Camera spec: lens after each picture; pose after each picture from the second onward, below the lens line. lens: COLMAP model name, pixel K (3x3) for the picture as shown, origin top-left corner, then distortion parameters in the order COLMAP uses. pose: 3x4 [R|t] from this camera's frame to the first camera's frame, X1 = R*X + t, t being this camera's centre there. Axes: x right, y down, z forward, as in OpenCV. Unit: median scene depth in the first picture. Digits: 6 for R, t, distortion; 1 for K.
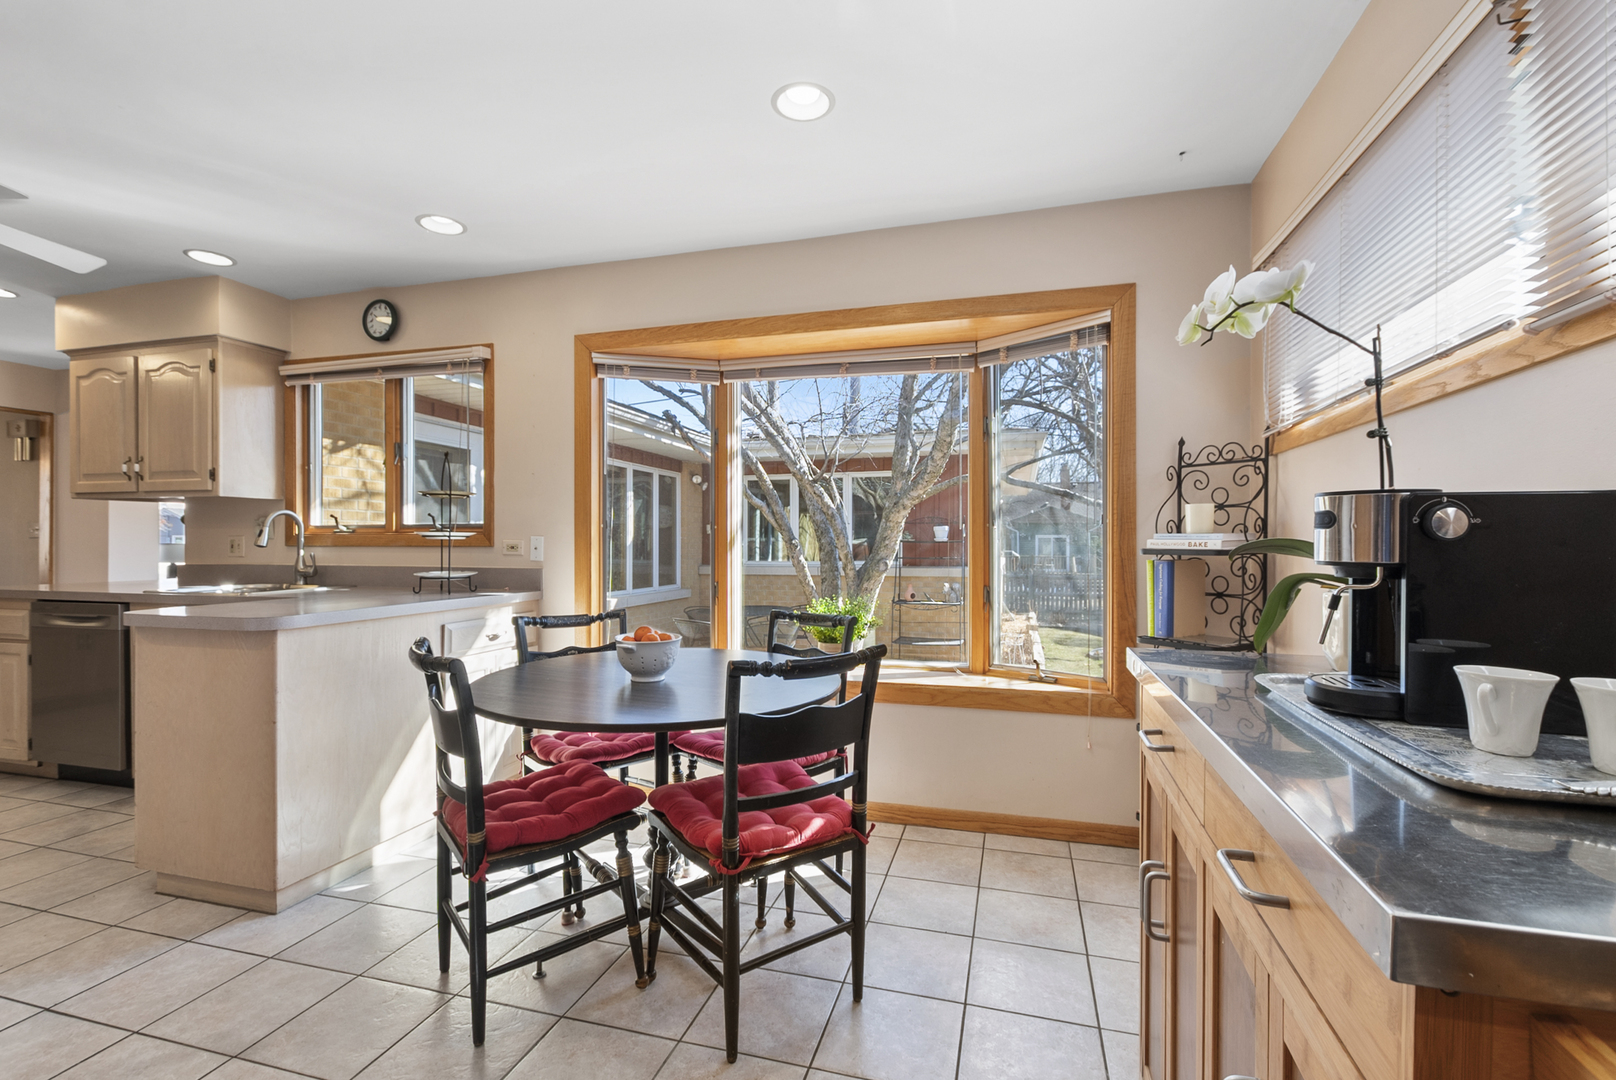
lens RADIAL K [[715.5, 0, 810.6], [0, 715.5, 547.6], [0, 0, 1]] dist [0.001403, -0.002359]
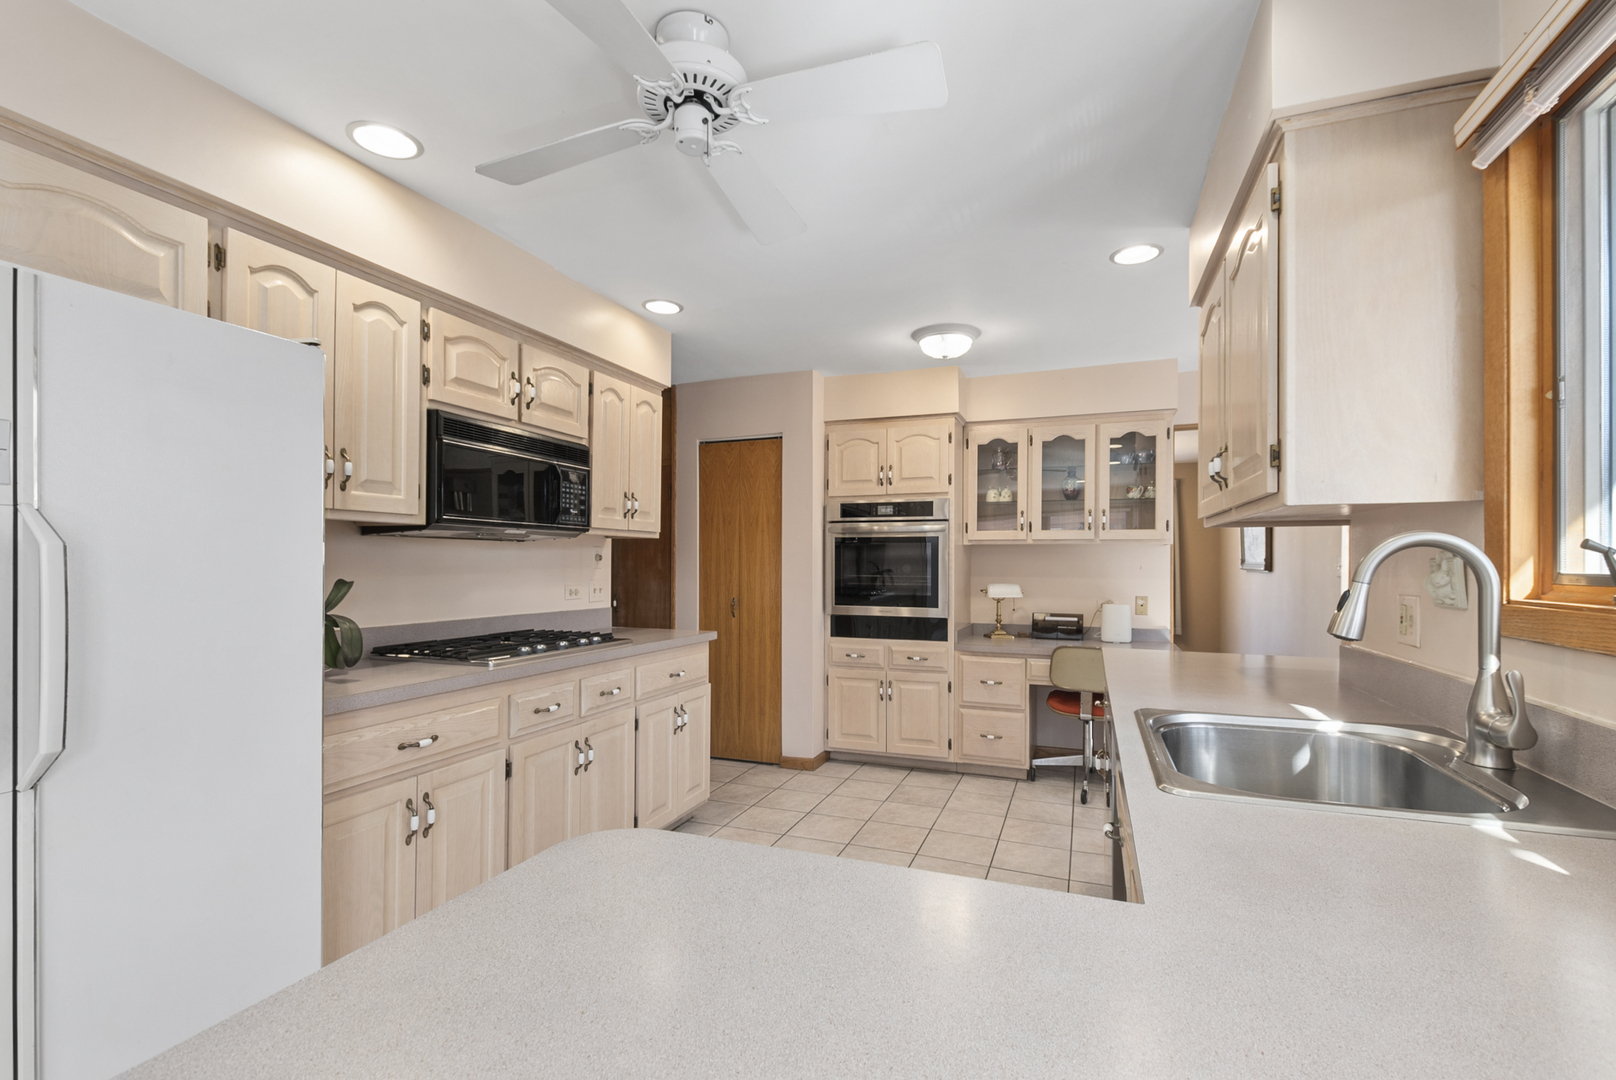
lens RADIAL K [[715.5, 0, 812.4], [0, 715.5, 554.8], [0, 0, 1]] dist [0.001403, -0.002359]
pose [[-0.084069, -0.010792, -0.996402, -0.399698], [-0.004528, 0.999935, -0.010448, -0.039034], [0.996450, 0.003633, -0.084112, 0.771750]]
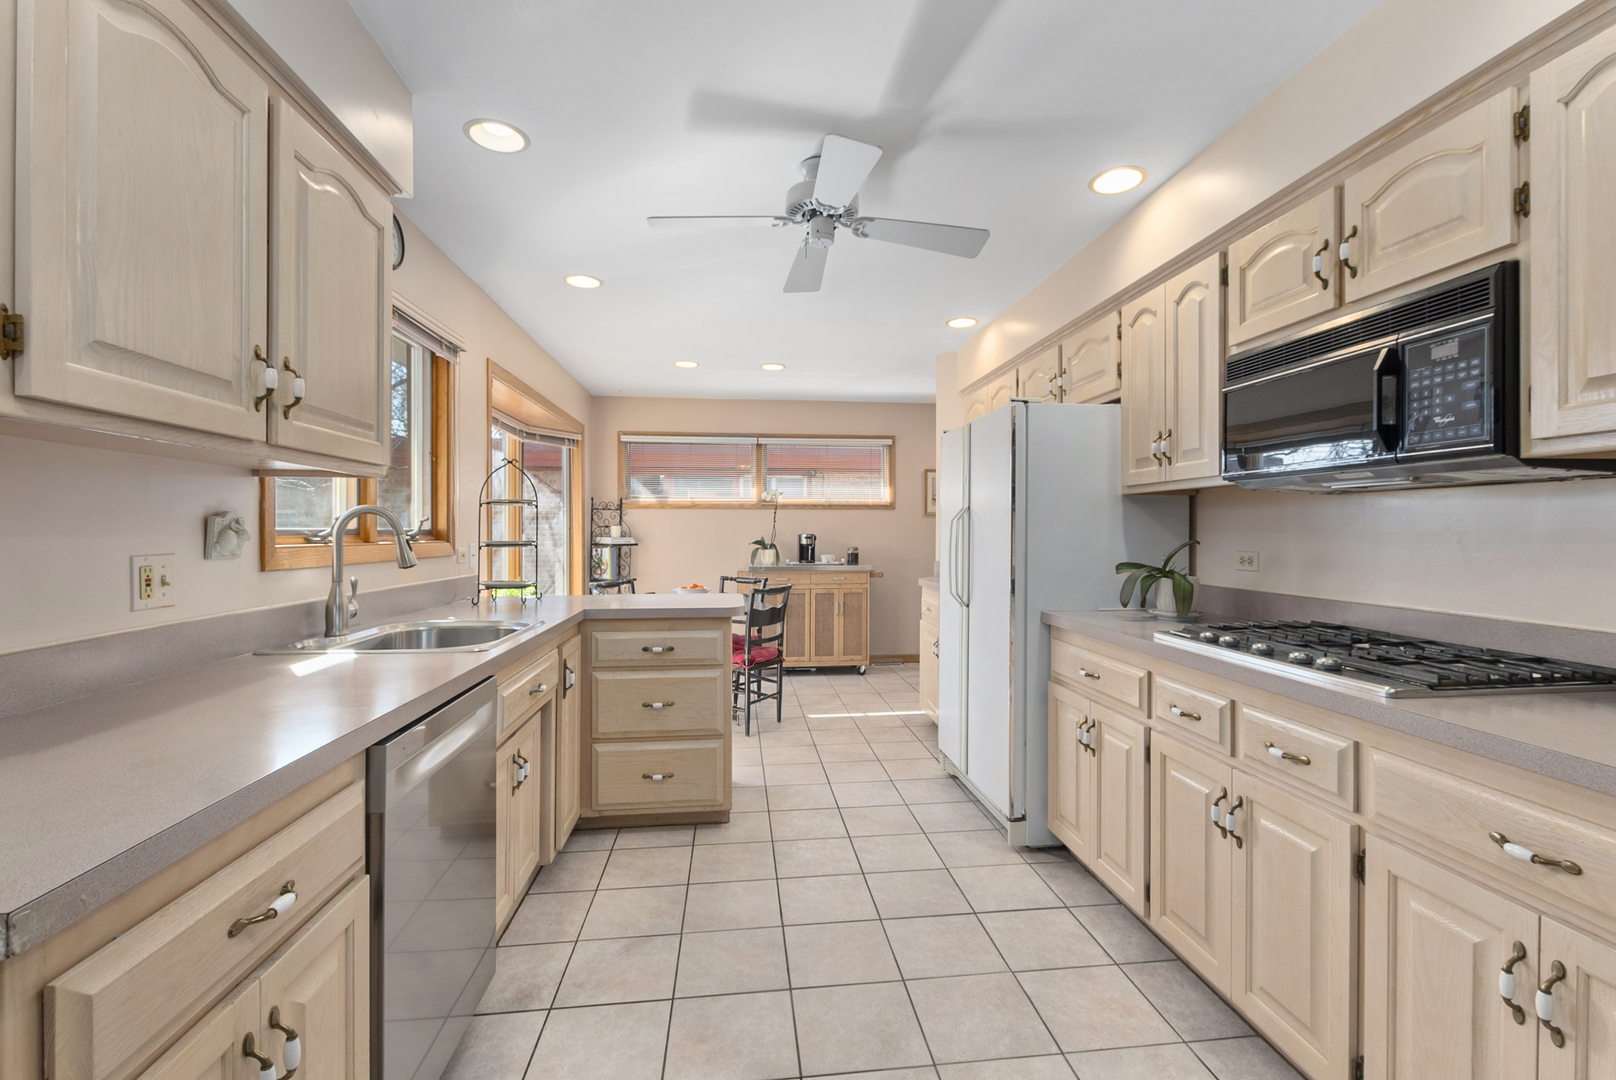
lens RADIAL K [[715.5, 0, 819.9], [0, 715.5, 531.9], [0, 0, 1]] dist [0.001403, -0.002359]
pose [[-0.389430, -0.001296, 0.921055, -1.494872], [0.002194, 0.999995, 0.002335, -0.033332], [-0.921053, 0.002930, -0.389425, 0.926590]]
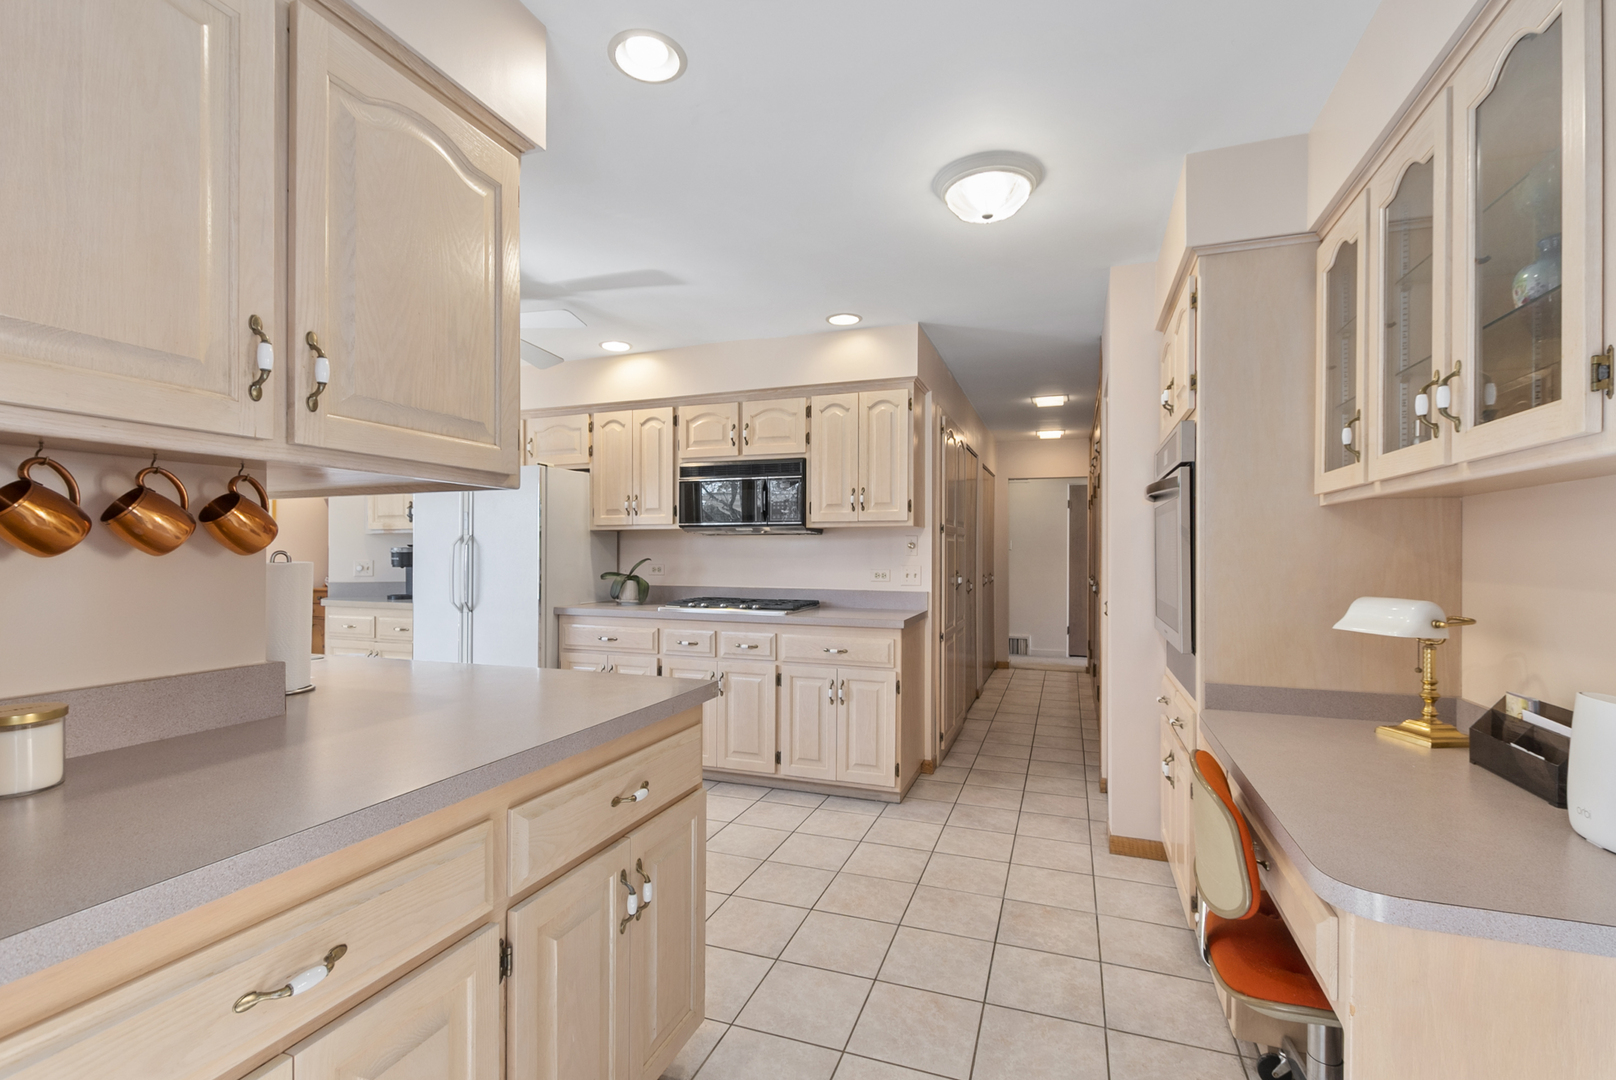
lens RADIAL K [[715.5, 0, 812.1], [0, 715.5, 553.1], [0, 0, 1]] dist [0.001403, -0.002359]
pose [[-0.997573, -0.001214, 0.069620, -1.366530], [-0.001031, 0.999996, 0.002670, -0.035440], [-0.069623, 0.002592, -0.997570, 1.556704]]
